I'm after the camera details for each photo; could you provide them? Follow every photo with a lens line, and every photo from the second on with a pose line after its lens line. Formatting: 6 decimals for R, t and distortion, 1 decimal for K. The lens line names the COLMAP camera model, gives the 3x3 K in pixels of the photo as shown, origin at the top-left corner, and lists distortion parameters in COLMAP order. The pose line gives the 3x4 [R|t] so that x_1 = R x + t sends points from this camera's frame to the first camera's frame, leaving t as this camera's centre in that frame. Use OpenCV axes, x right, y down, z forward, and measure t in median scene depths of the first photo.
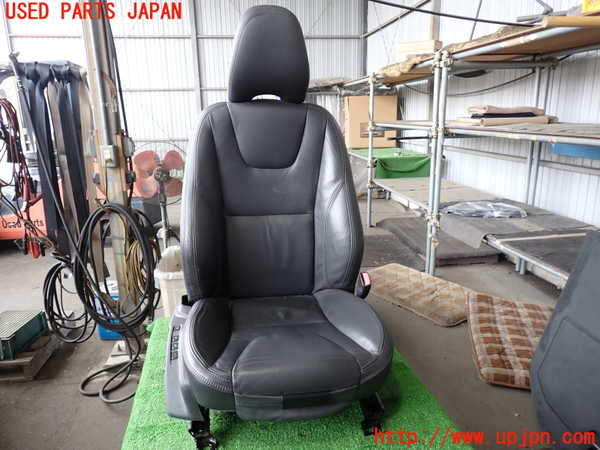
lens RADIAL K [[440.1, 0, 304.1], [0, 440.1, 226.5], [0, 0, 1]] dist [-0.000673, -0.006425]
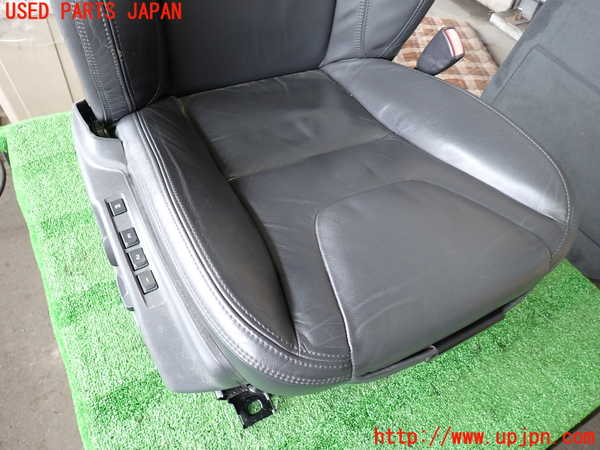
lens RADIAL K [[440.1, 0, 304.1], [0, 440.1, 226.5], [0, 0, 1]] dist [-0.000673, -0.006425]
pose [[0.940554, -0.192638, 0.279729, -0.084054], [-0.010150, 0.807286, 0.590073, -0.004829], [-0.339491, -0.557835, 0.757341, 0.206327]]
